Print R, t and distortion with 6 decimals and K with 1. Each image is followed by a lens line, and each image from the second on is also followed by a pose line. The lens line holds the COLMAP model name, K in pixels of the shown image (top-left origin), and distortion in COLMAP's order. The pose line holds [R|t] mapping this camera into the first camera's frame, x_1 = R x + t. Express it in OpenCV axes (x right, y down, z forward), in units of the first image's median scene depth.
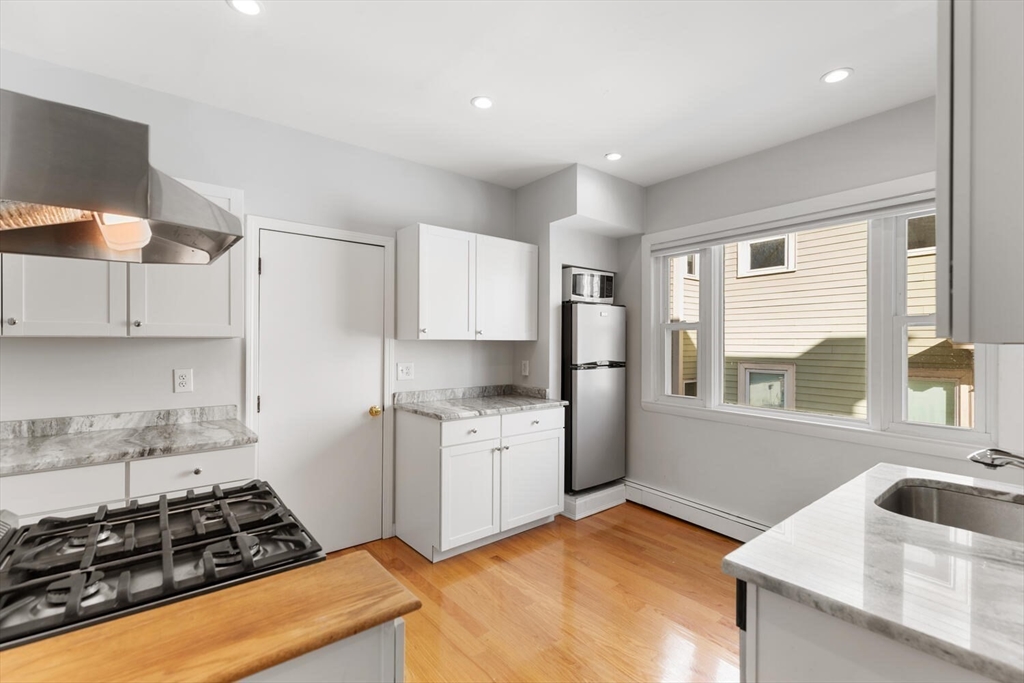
lens RADIAL K [[466.6, 0, 508.2], [0, 466.6, 342.5], [0, 0, 1]] dist [0.009363, 0.000150]
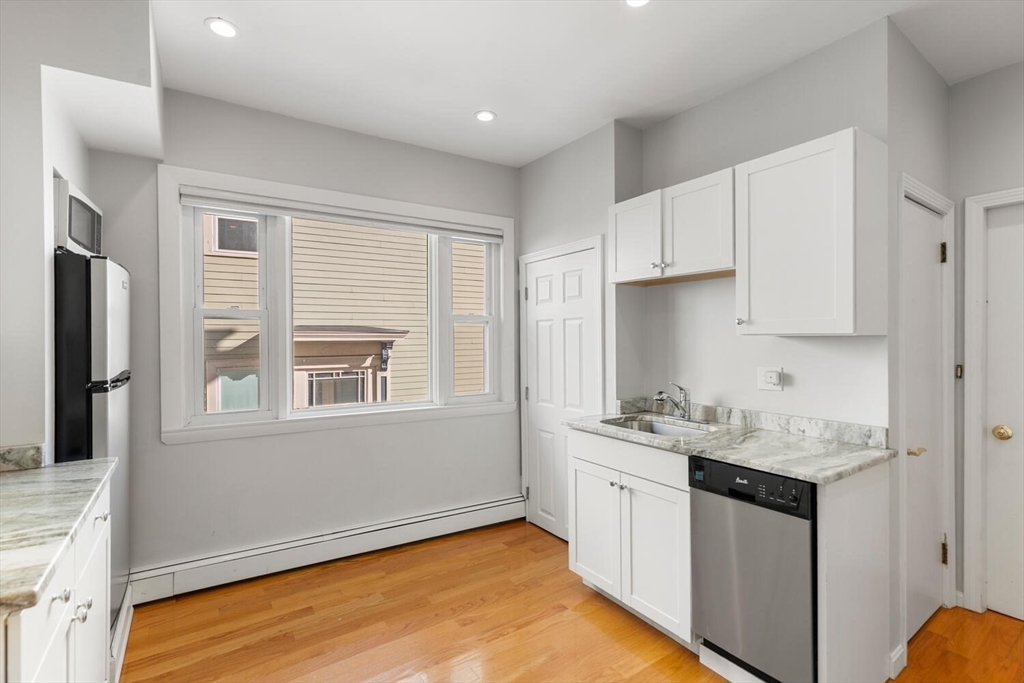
lens RADIAL K [[466.6, 0, 507.8], [0, 466.6, 338.2], [0, 0, 1]] dist [0.009363, 0.000150]
pose [[0.083767, -0.006761, 0.996462, -0.323746], [0.002979, 0.999974, 0.006534, -0.000297], [-0.996481, 0.002421, 0.083785, 0.538611]]
